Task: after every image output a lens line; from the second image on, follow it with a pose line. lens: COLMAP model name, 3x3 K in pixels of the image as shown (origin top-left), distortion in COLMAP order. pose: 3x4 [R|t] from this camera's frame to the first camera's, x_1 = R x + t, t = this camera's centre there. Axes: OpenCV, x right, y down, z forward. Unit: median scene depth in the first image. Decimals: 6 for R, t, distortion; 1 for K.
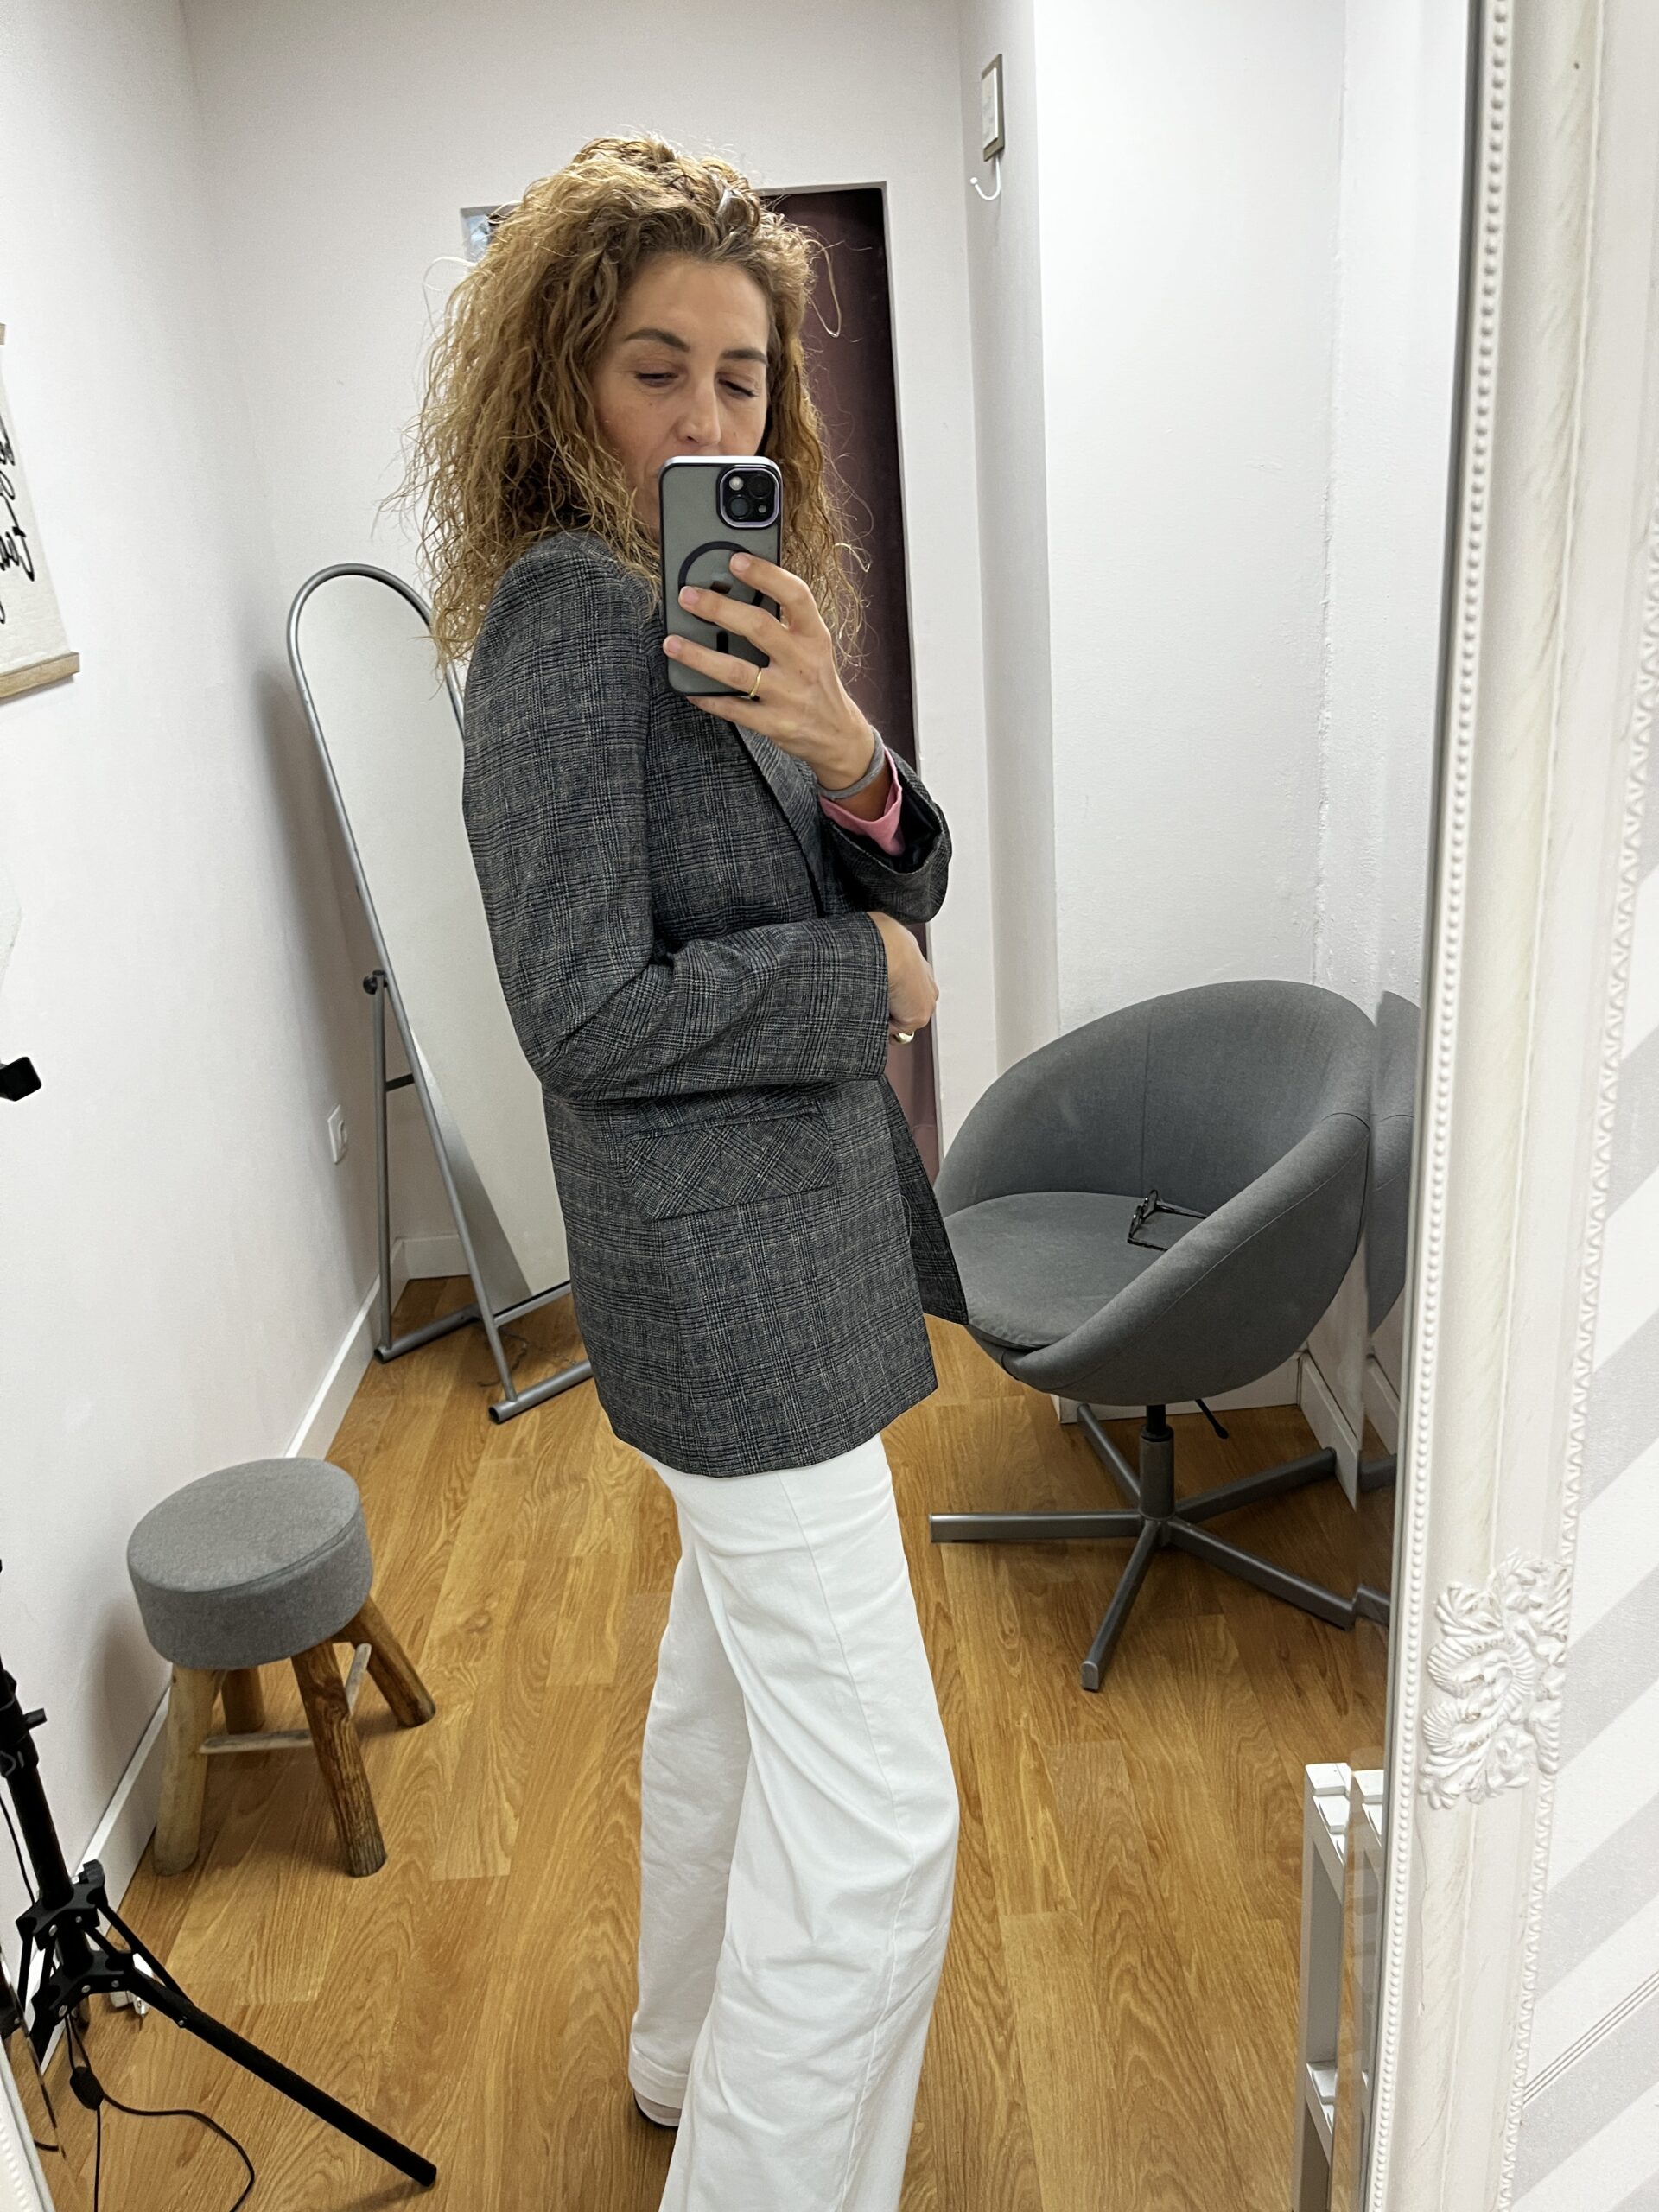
lens RADIAL K [[1704.3, 0, 830.9], [0, 1704.3, 1118.3], [0, 0, 1]] dist [0.070937, -0.096399]
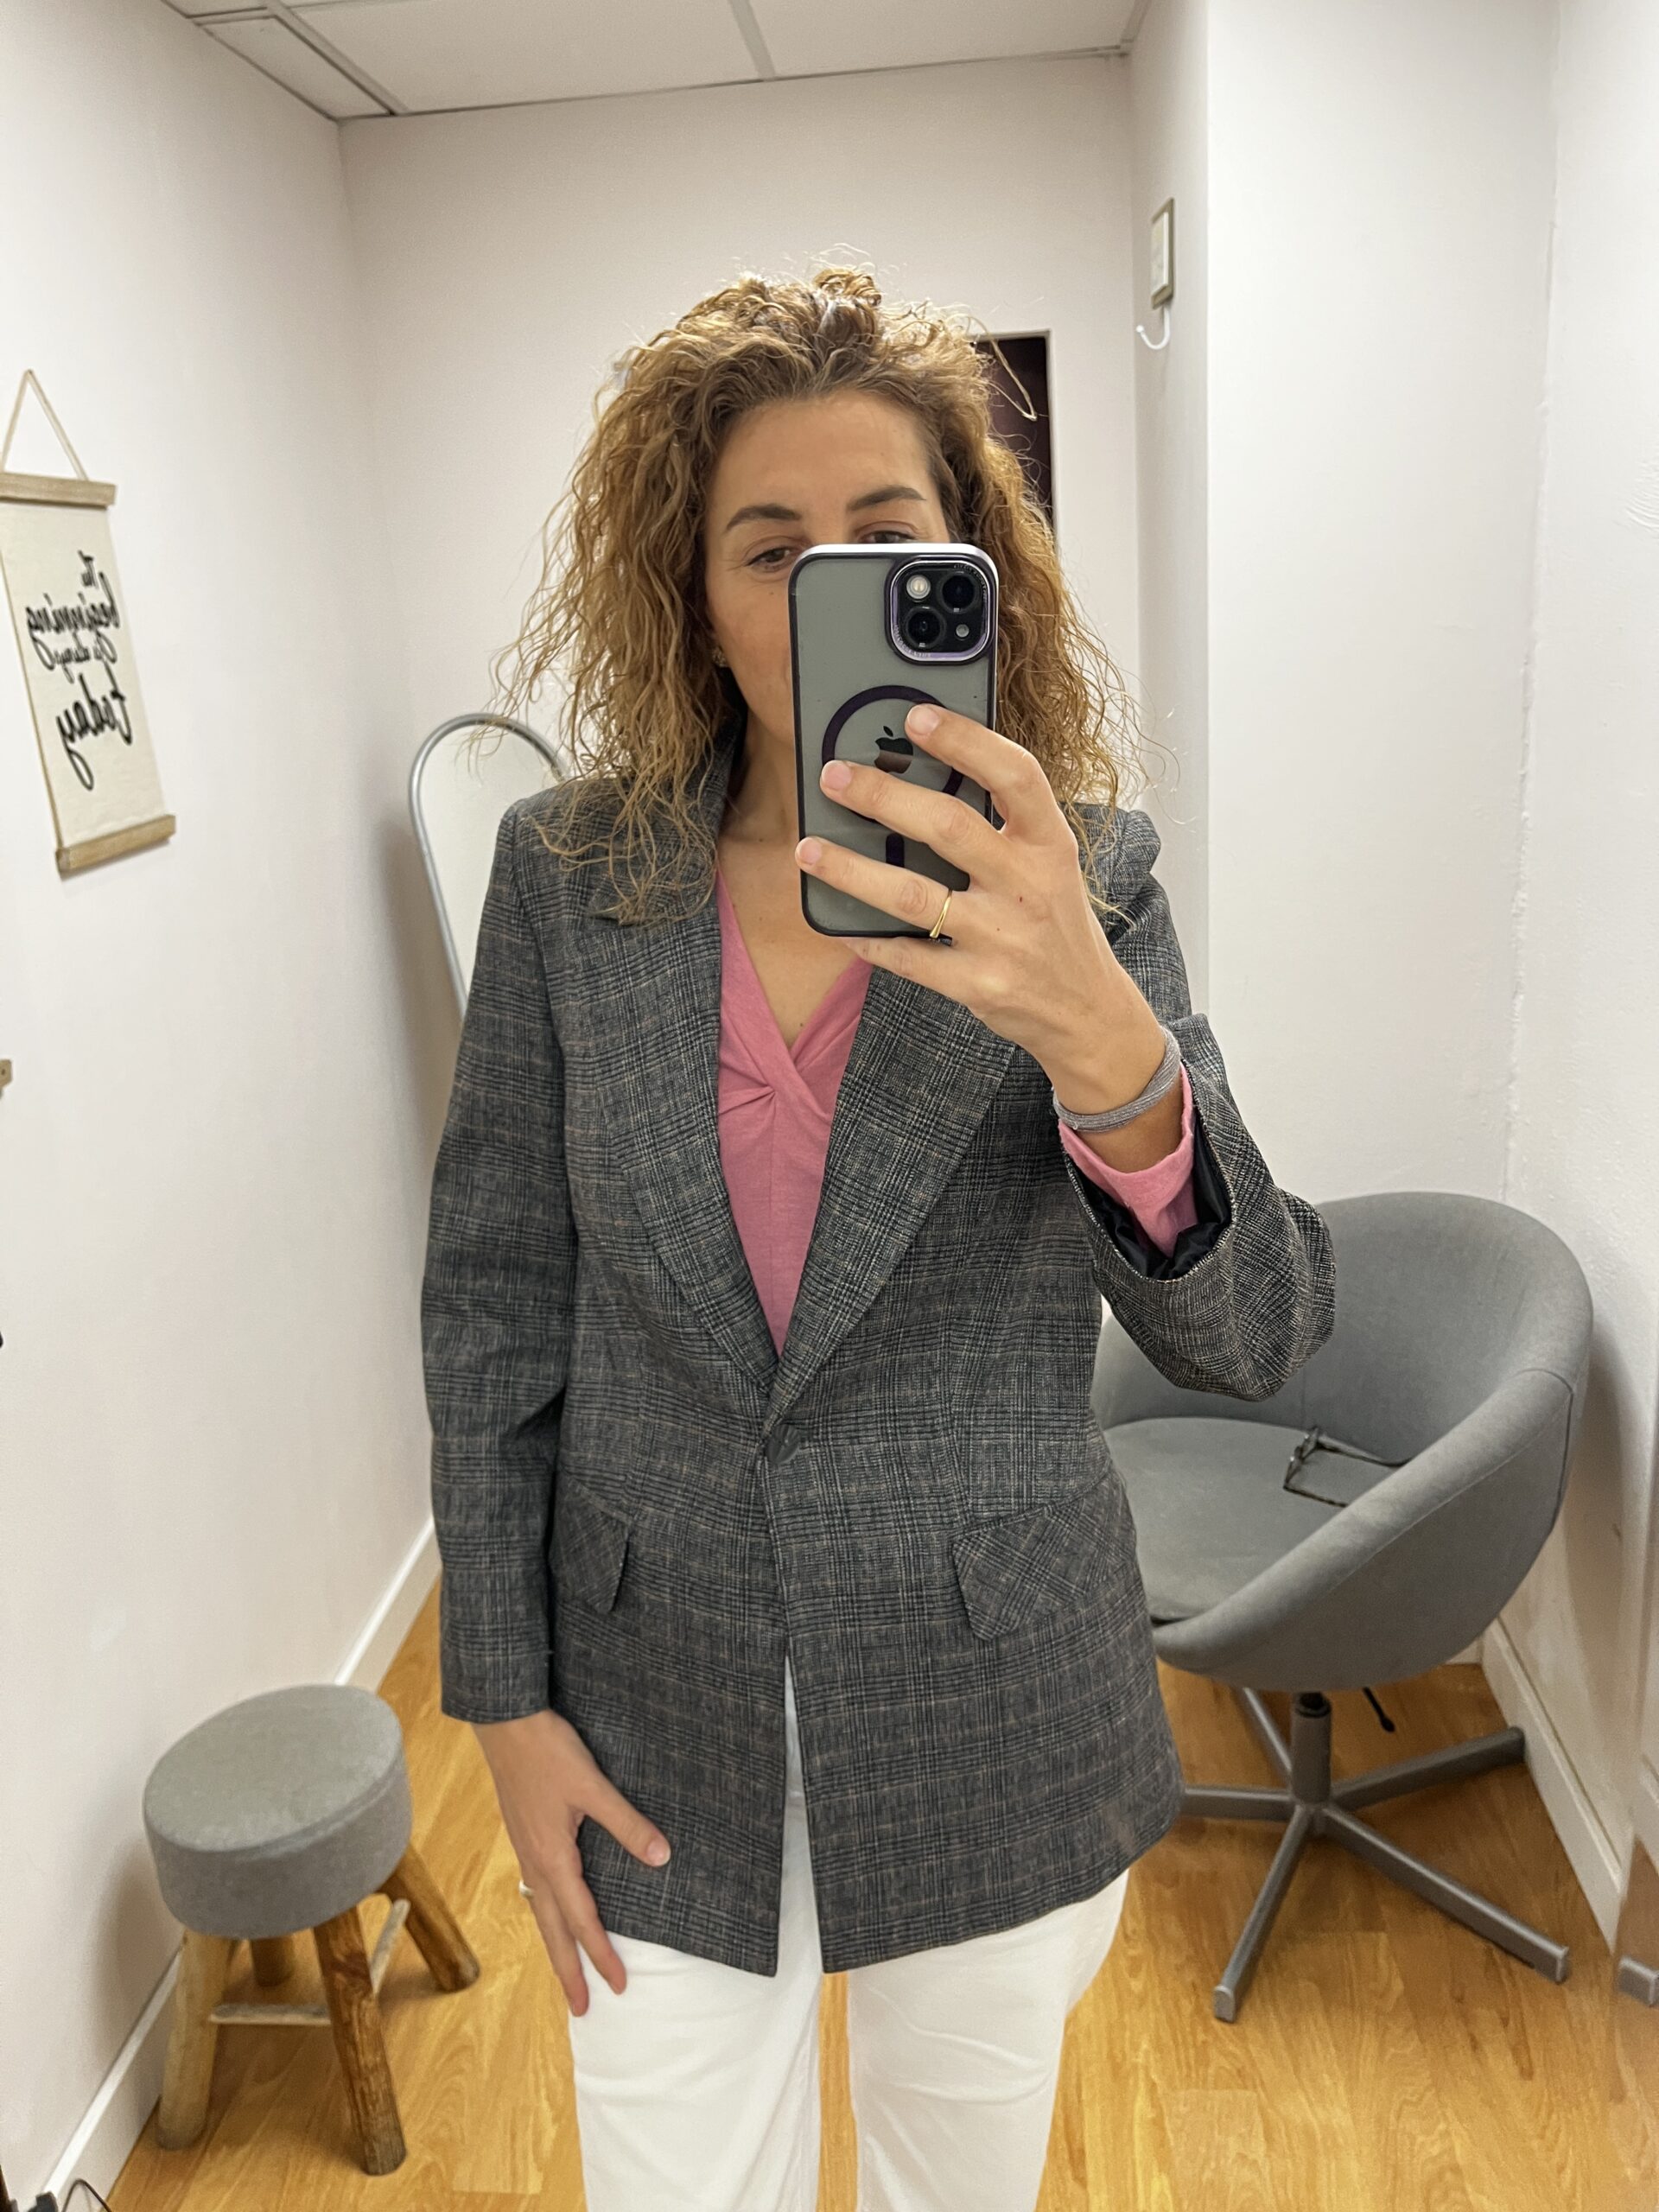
lens RADIAL K [[1704.3, 0, 824.9], [0, 1704.3, 1092.5], [0, 0, 1]] dist [0.070937, -0.096399]
pose [[0.994202, 0.036975, -0.100971, 0.025299], [-0.044592, 0.996242, -0.074254, -0.060203], [0.097846, 0.078326, 0.992115, 0.098636]]
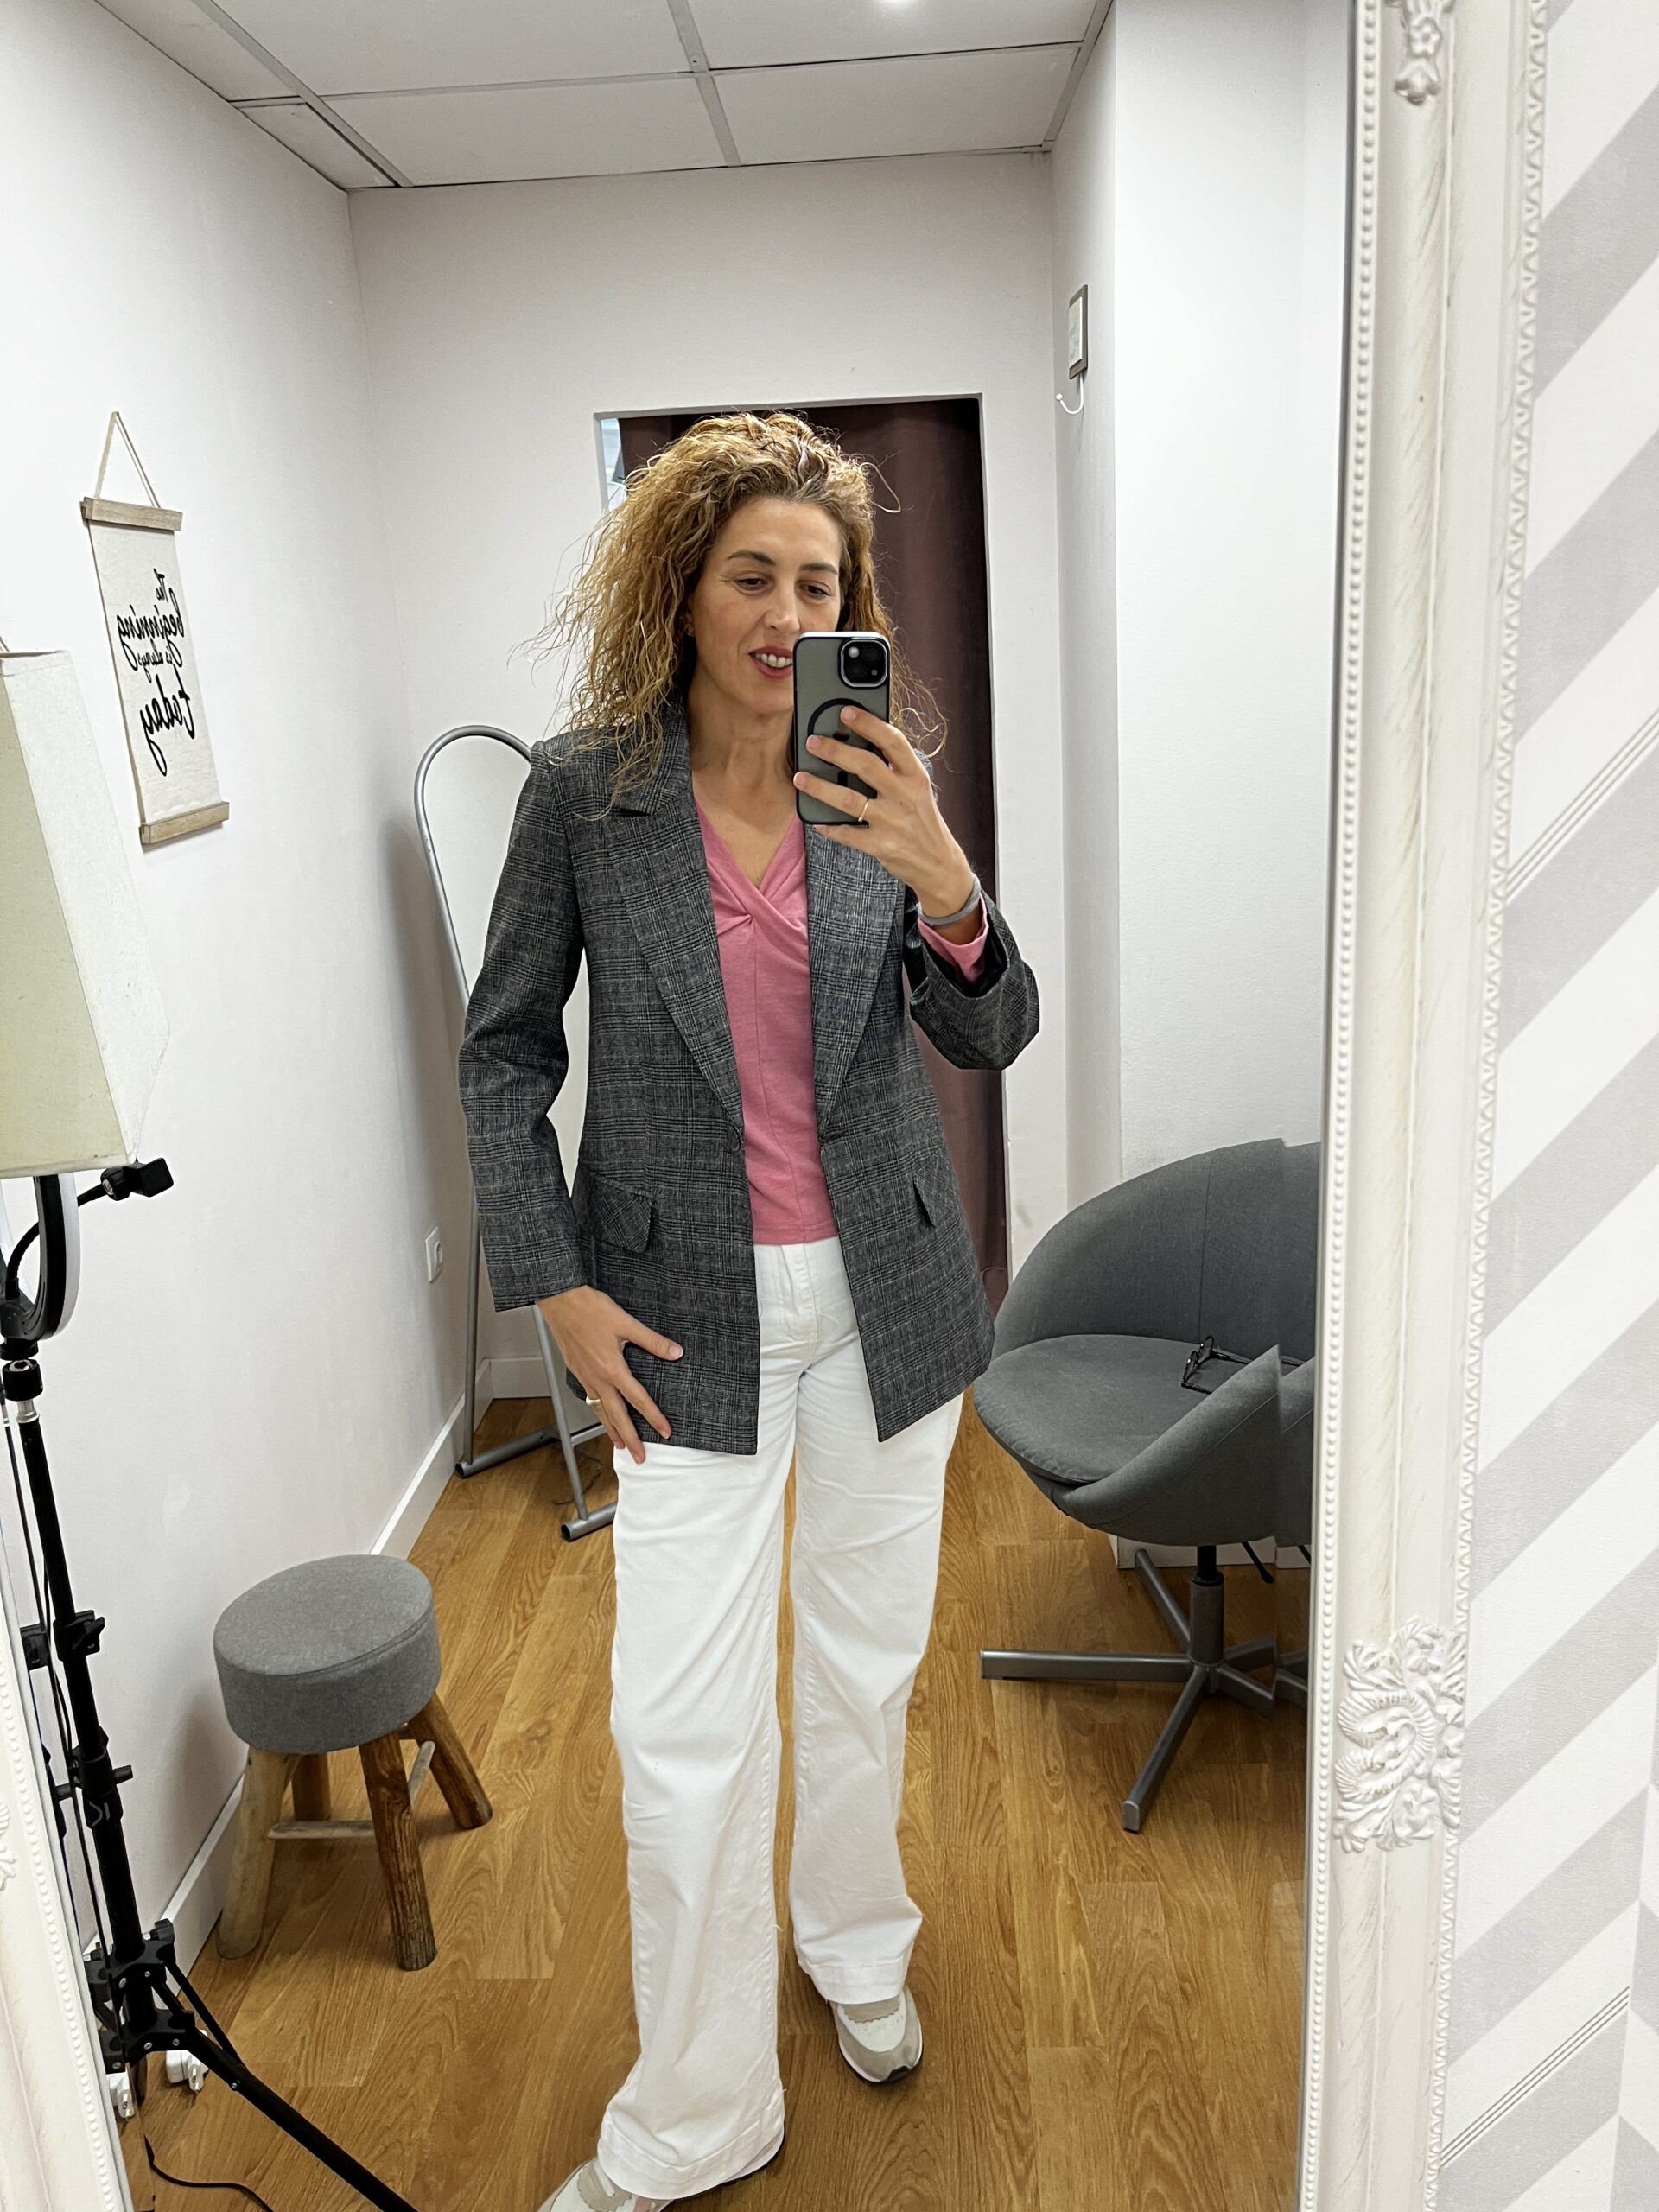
lens RADIAL K [[1704.3, 0, 837.5], [0, 1704.3, 1121.0], [0, 0, 1]] dist [0.070937, -0.096399]
pose [[0.997820, 0.035967, -0.055329, 0.021409], [-0.040674, 0.995427, -0.086437, 0.012166], [0.051967, 0.088499, 0.994720, -0.060421]]
